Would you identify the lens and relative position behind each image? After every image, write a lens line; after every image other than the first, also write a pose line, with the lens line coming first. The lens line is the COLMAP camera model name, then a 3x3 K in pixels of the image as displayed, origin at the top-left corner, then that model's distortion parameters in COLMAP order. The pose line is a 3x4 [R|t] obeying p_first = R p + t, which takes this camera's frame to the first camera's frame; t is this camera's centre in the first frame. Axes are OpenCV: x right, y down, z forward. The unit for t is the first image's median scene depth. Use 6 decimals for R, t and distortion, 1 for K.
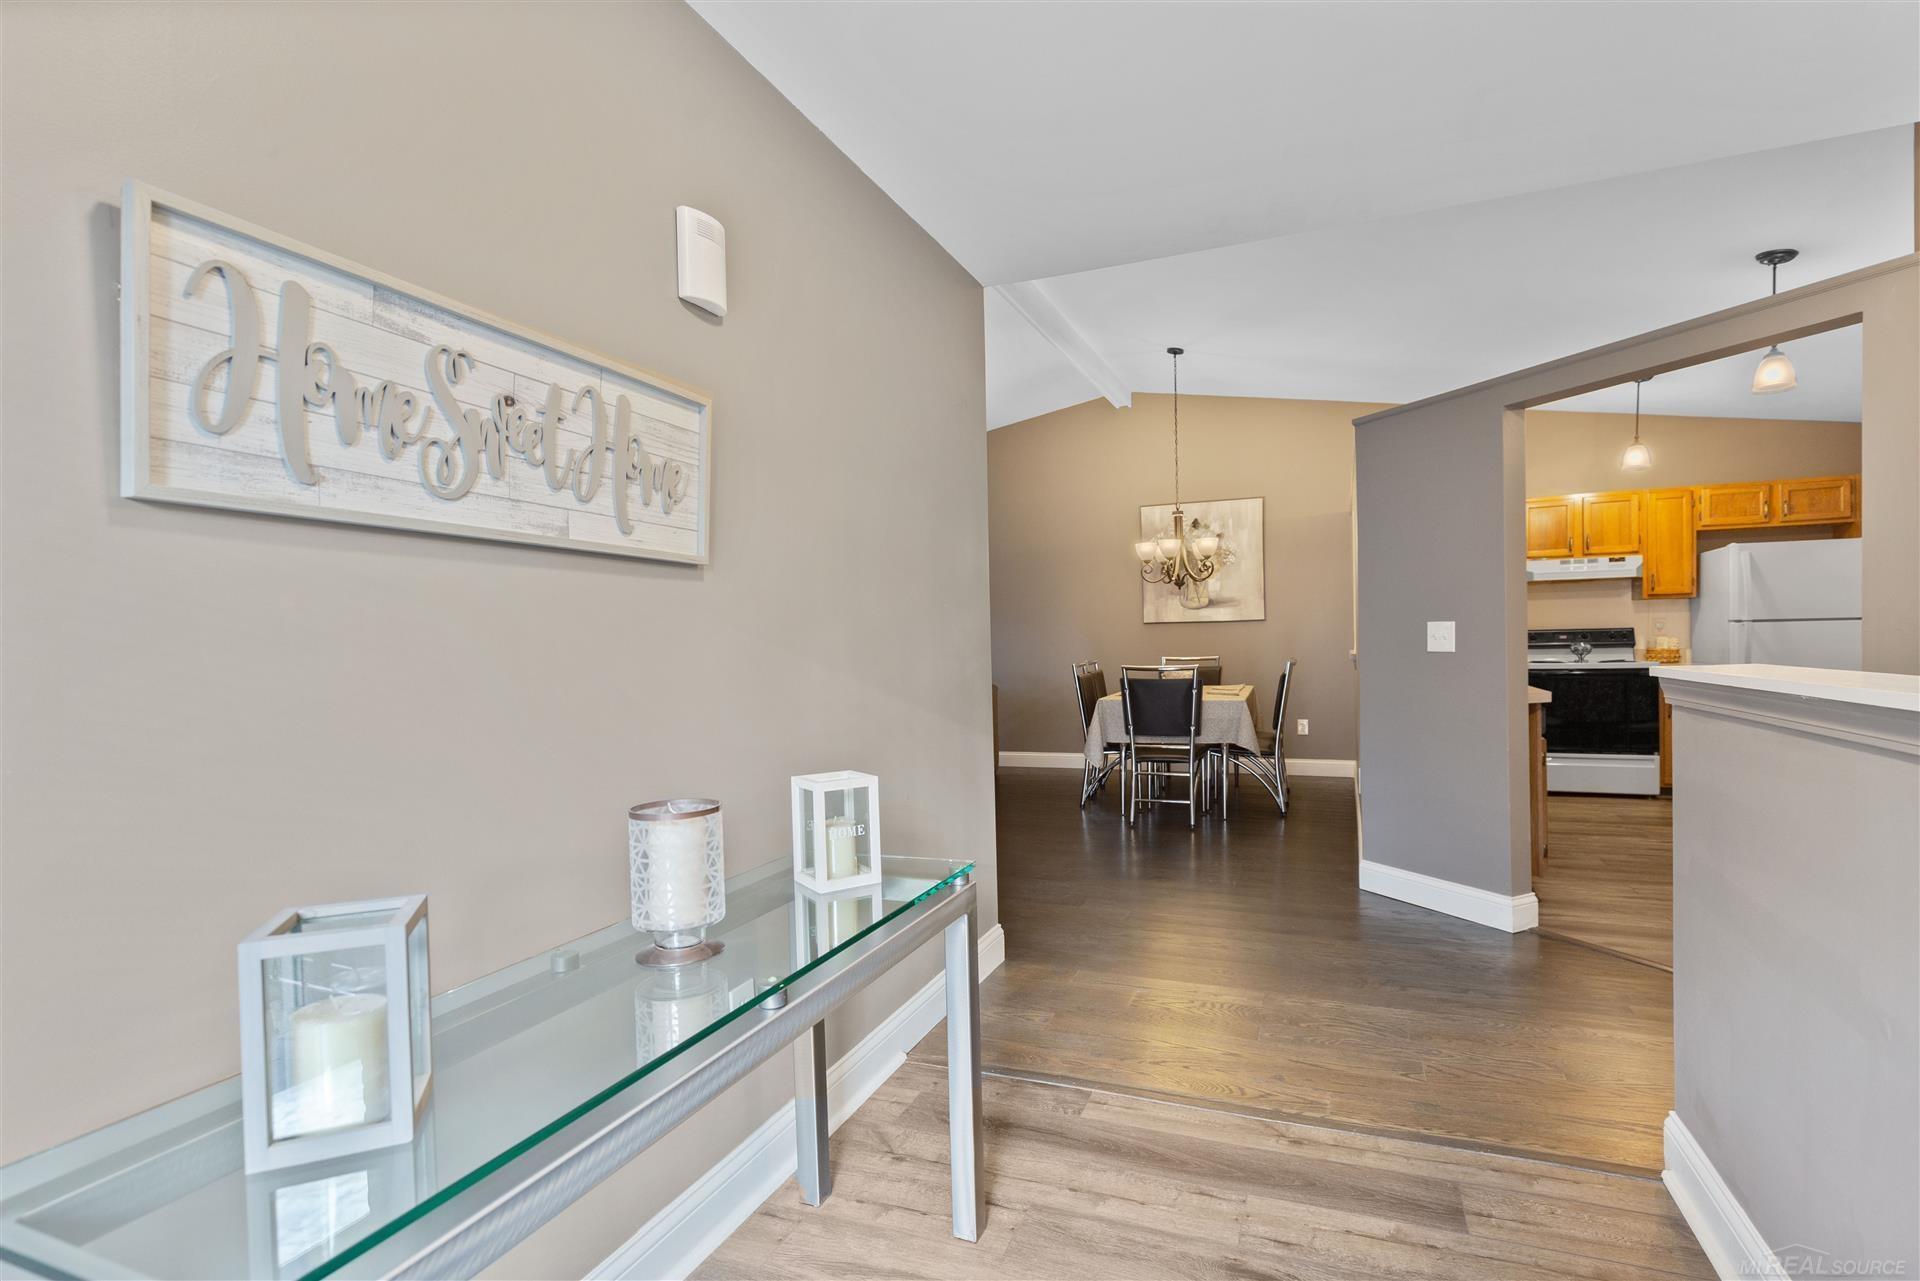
lens RADIAL K [[897.9, 0, 974.7], [0, 897.9, 650.1], [0, 0, 1]] dist [0.008383, -0.002429]
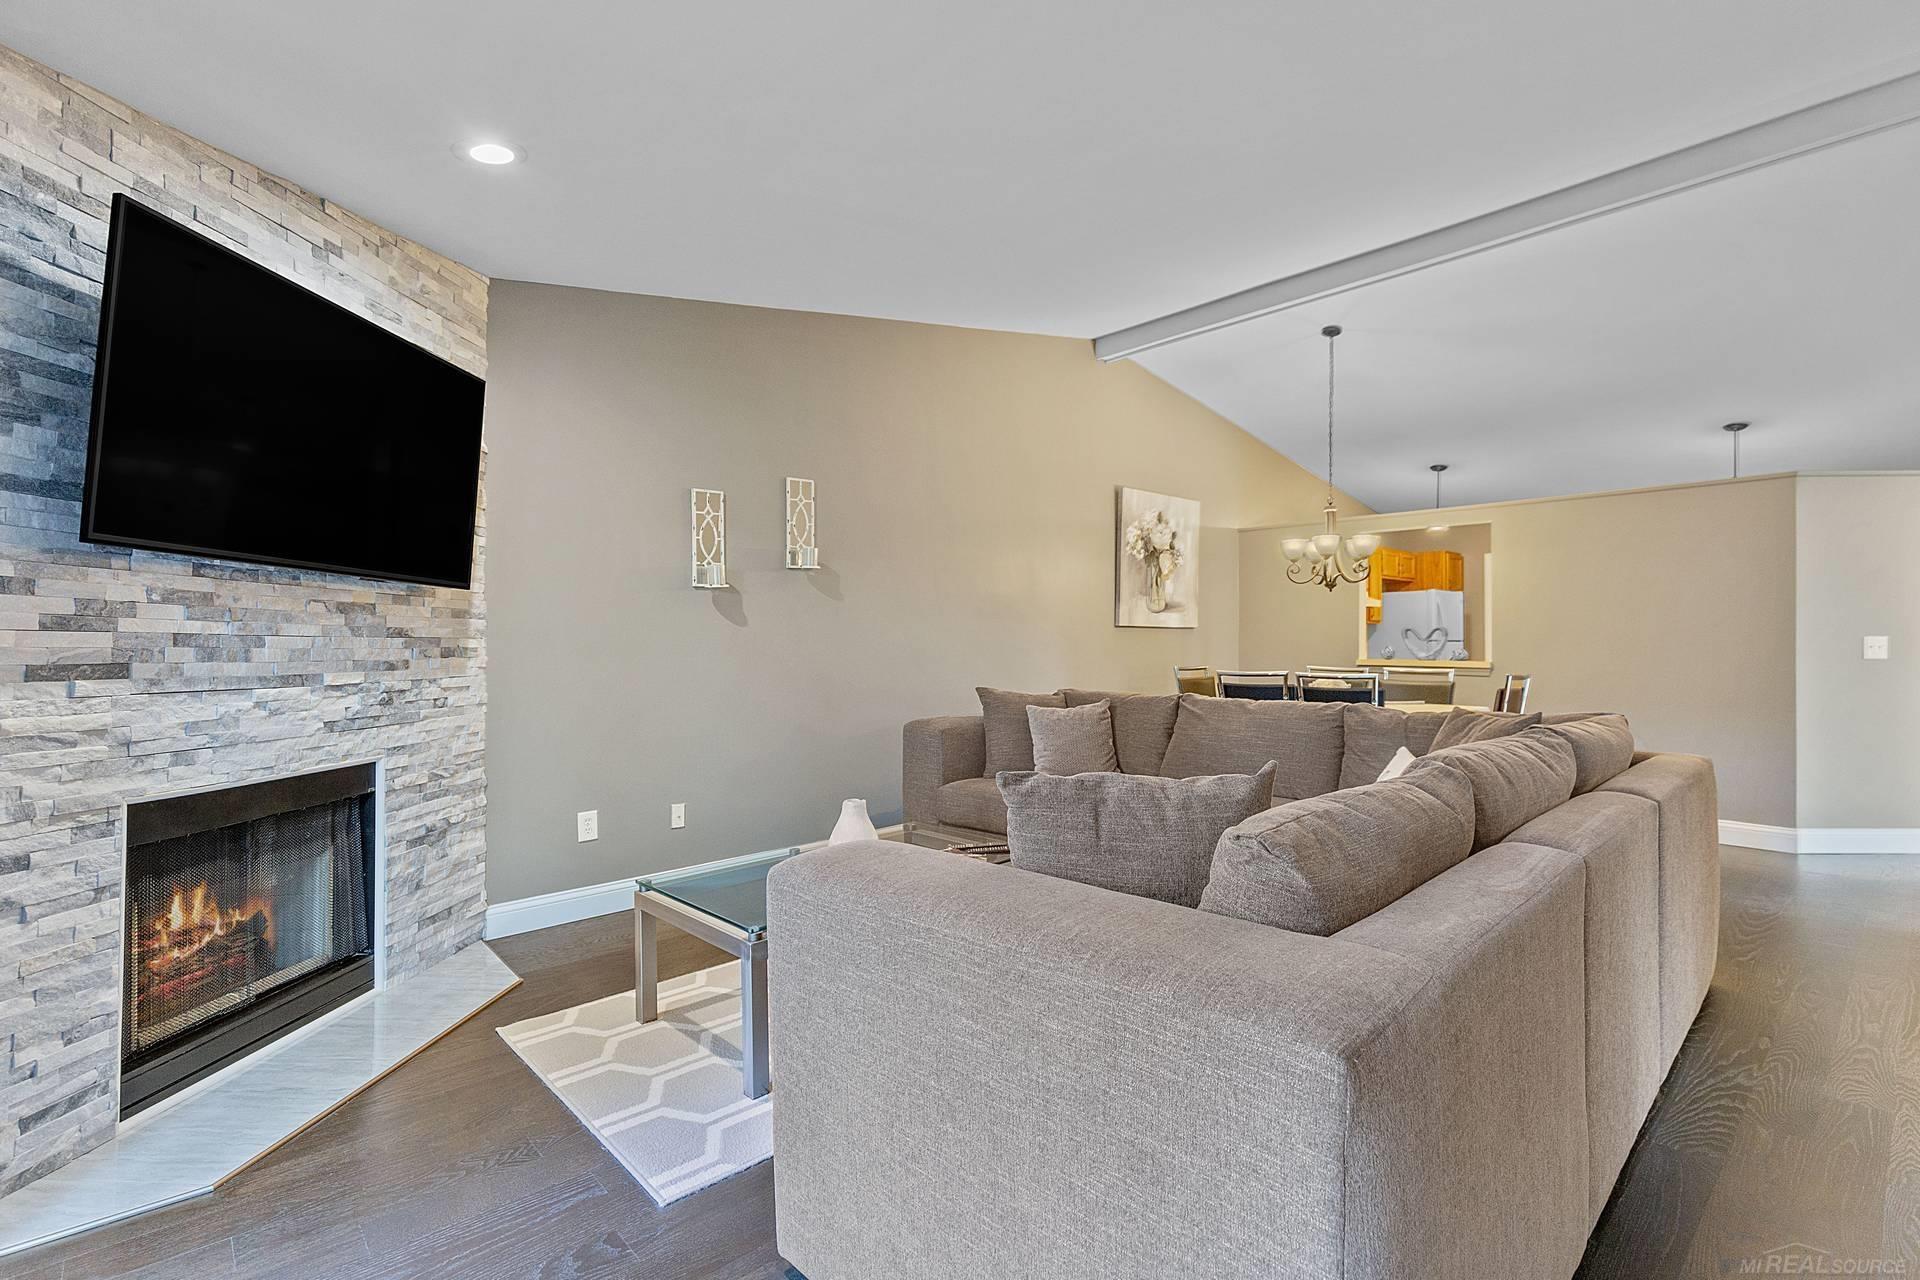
lens RADIAL K [[897.9, 0, 1003.7], [0, 897.9, 627.9], [0, 0, 1]] dist [0.008383, -0.002429]
pose [[0.402205, 0.034734, 0.914890, -0.891197], [0.001691, 0.999250, -0.038680, 0.004912], [-0.915548, 0.017104, 0.401845, 1.110813]]
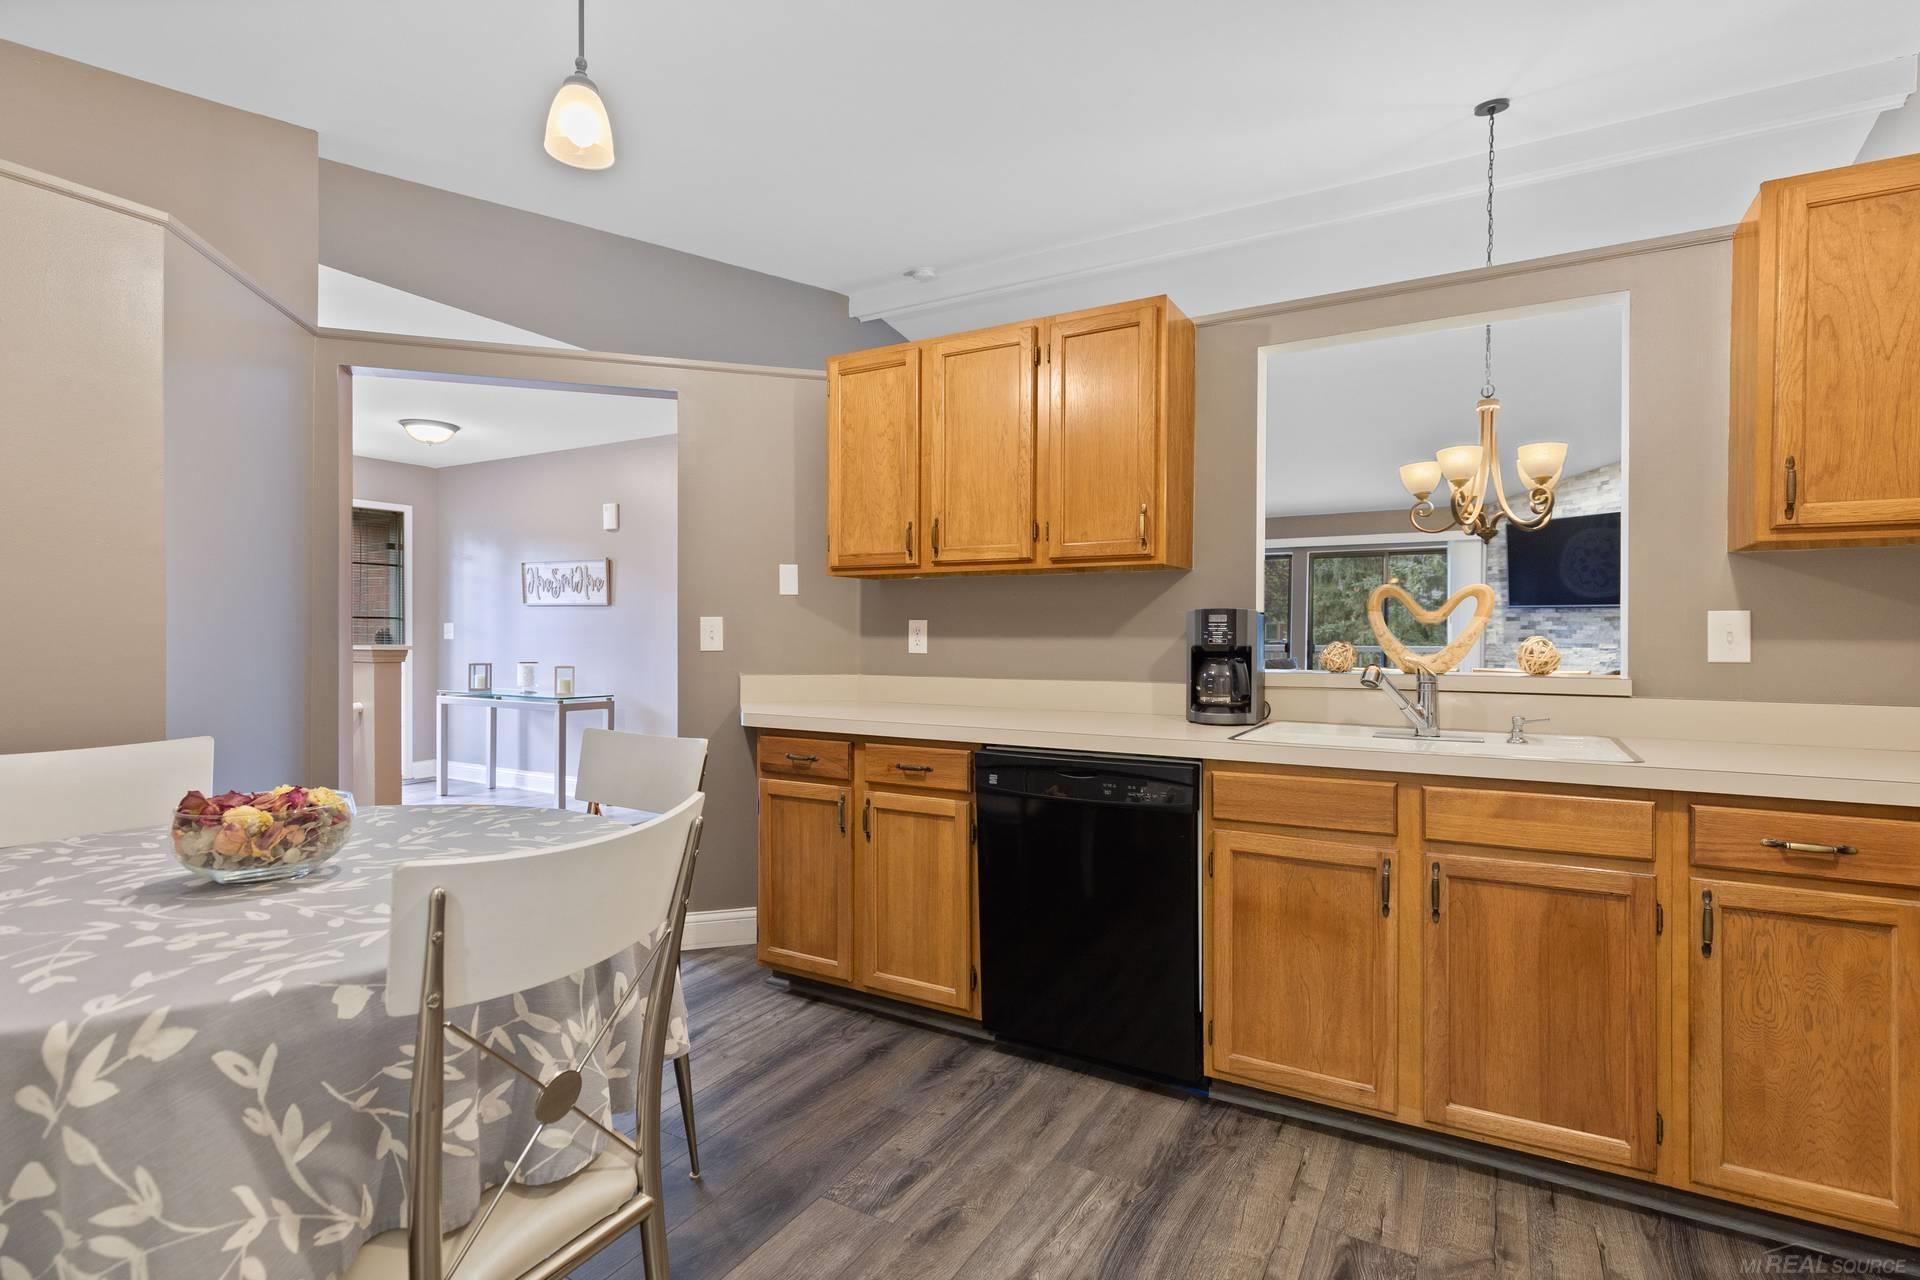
lens RADIAL K [[897.9, 0, 1006.6], [0, 897.9, 639.4], [0, 0, 1]] dist [0.008383, -0.002429]
pose [[-0.098833, 0.026600, -0.994748, 0.932248], [-0.012171, 0.999536, 0.027938, -0.024450], [0.995030, 0.014868, -0.098464, 0.896842]]
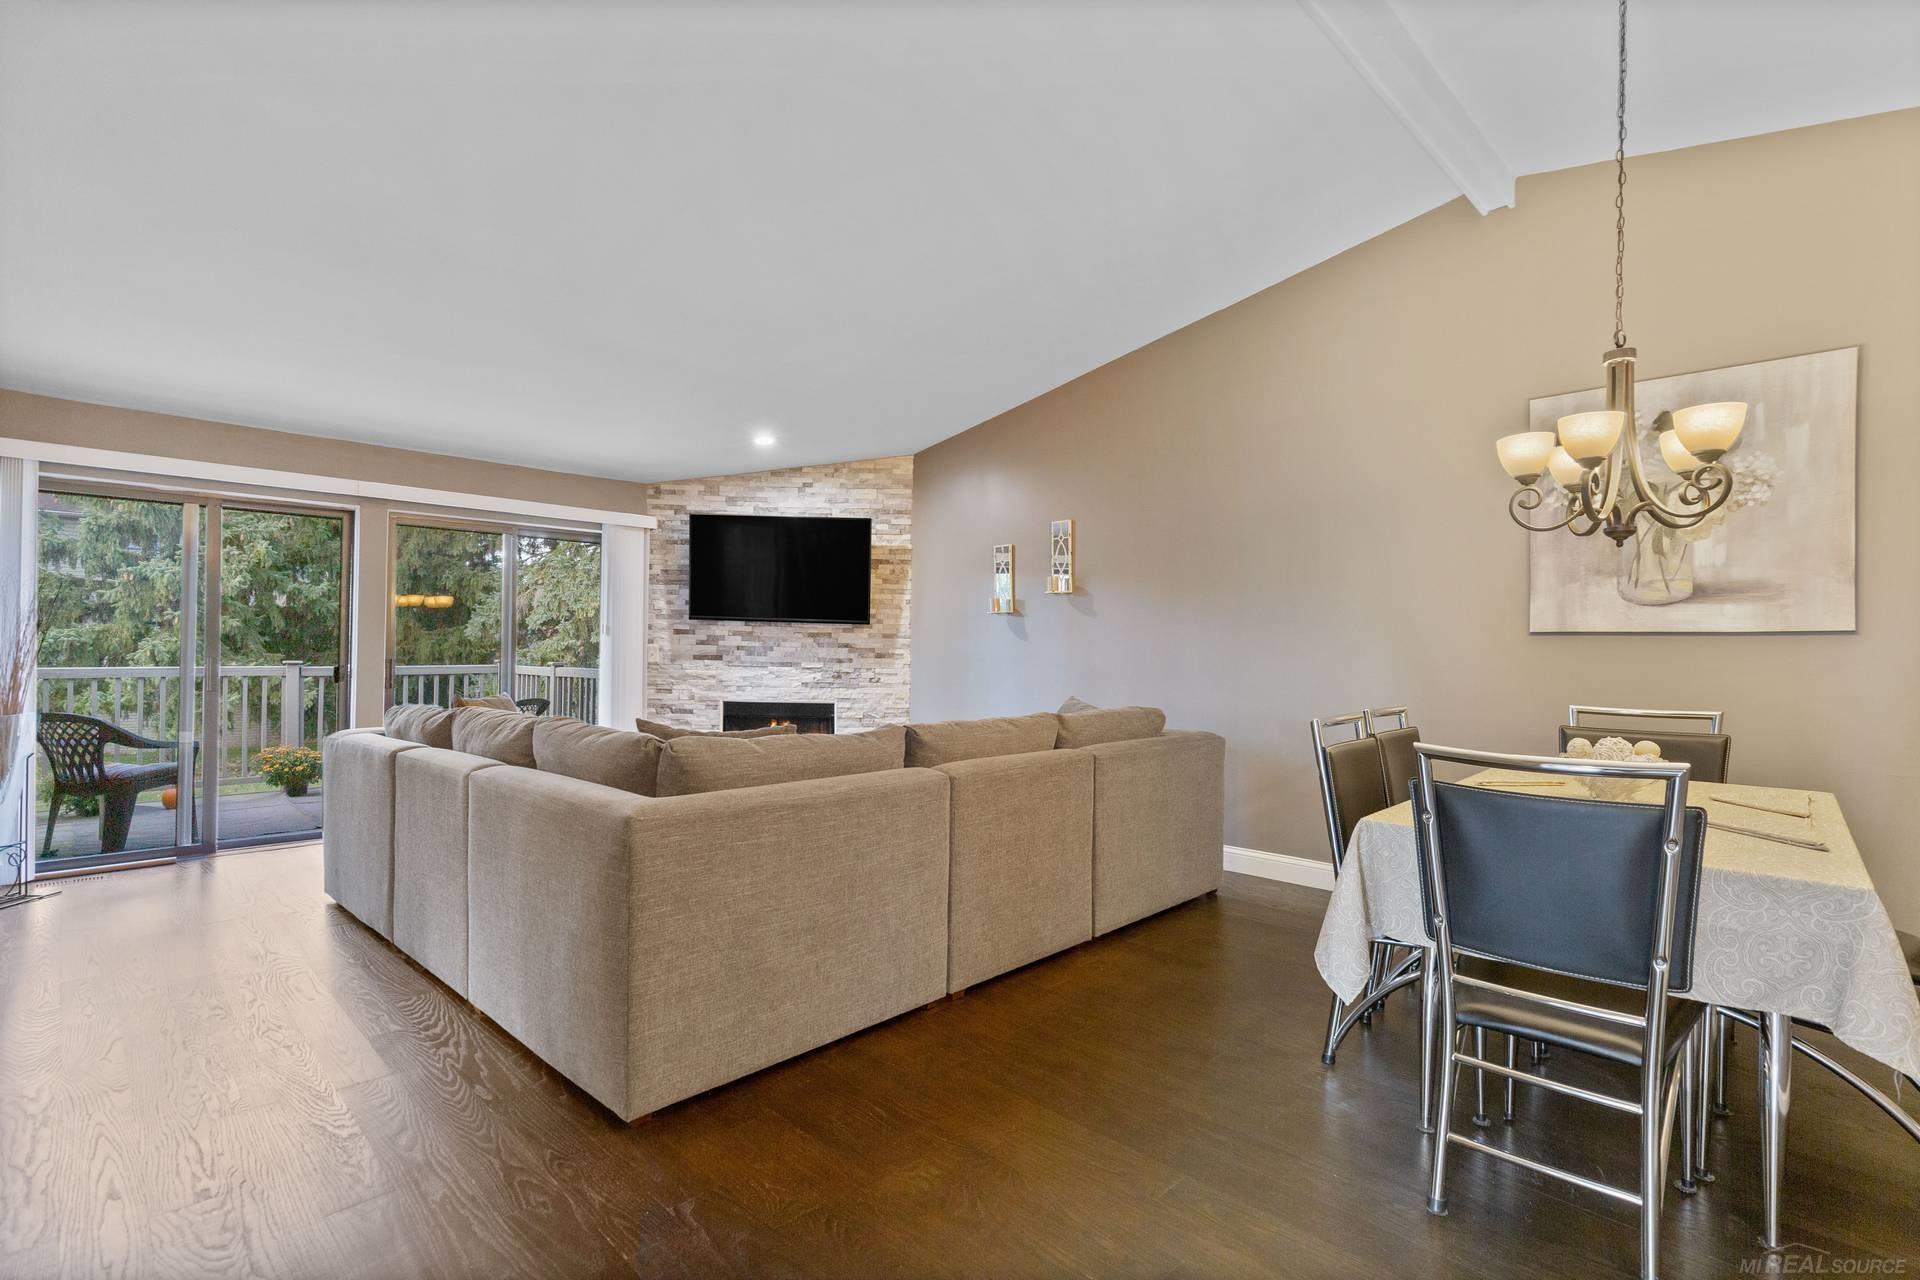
lens RADIAL K [[897.9, 0, 963.4], [0, 897.9, 646.0], [0, 0, 1]] dist [0.008383, -0.002429]
pose [[0.920620, 0.029389, -0.389352, 0.136056], [-0.035247, 0.999347, -0.007909, -0.010695], [0.388865, 0.021005, 0.921055, 0.603624]]
